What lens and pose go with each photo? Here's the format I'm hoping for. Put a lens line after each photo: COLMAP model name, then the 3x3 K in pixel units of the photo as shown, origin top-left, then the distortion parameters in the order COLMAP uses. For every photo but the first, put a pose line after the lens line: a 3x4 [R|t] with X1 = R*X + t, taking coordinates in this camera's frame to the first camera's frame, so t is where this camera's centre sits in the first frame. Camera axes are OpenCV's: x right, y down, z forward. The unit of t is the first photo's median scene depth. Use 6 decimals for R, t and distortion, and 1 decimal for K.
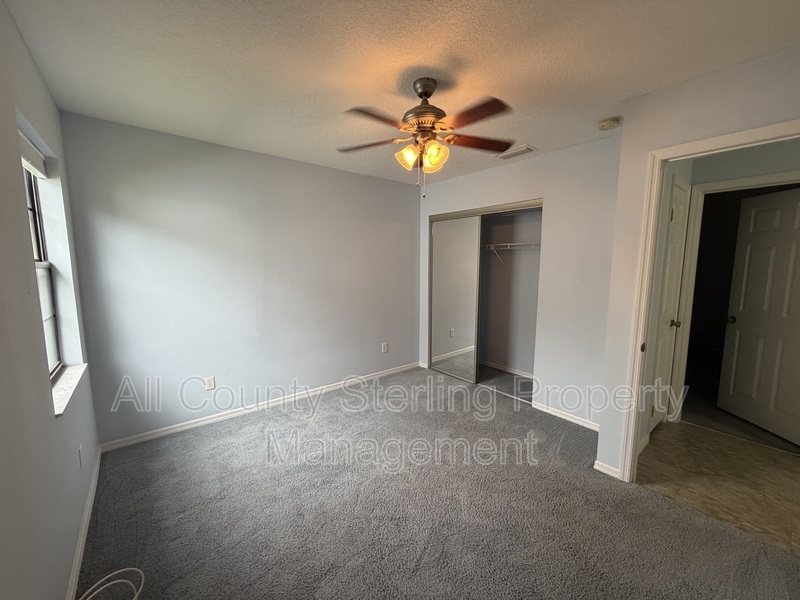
lens RADIAL K [[317.0, 0, 402.1], [0, 317.0, 300.3], [0, 0, 1]] dist [-0.002939, 0.000549]
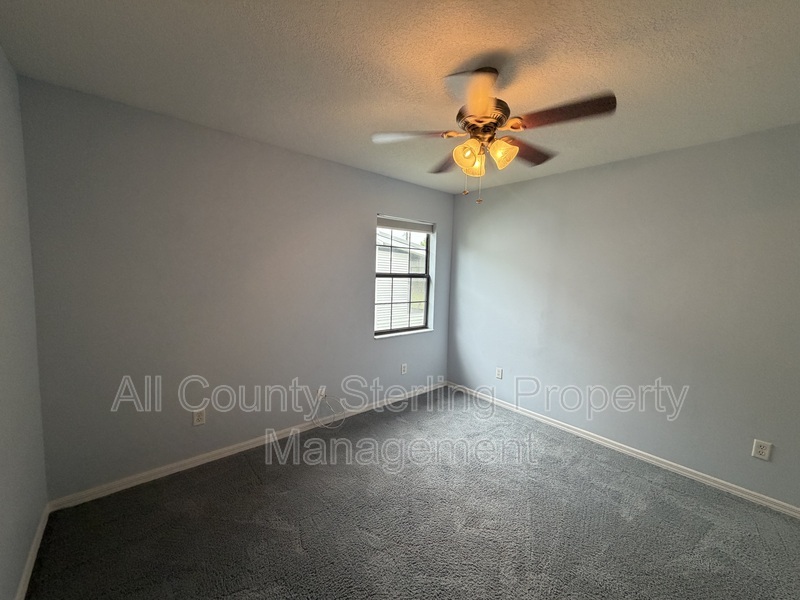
lens RADIAL K [[317.0, 0, 402.1], [0, 317.0, 300.3], [0, 0, 1]] dist [-0.002939, 0.000549]
pose [[0.025892, 0.078618, -0.996569, 0.640619], [-0.154202, 0.985285, 0.073721, -0.058921], [0.987700, 0.151764, 0.037634, 0.543498]]
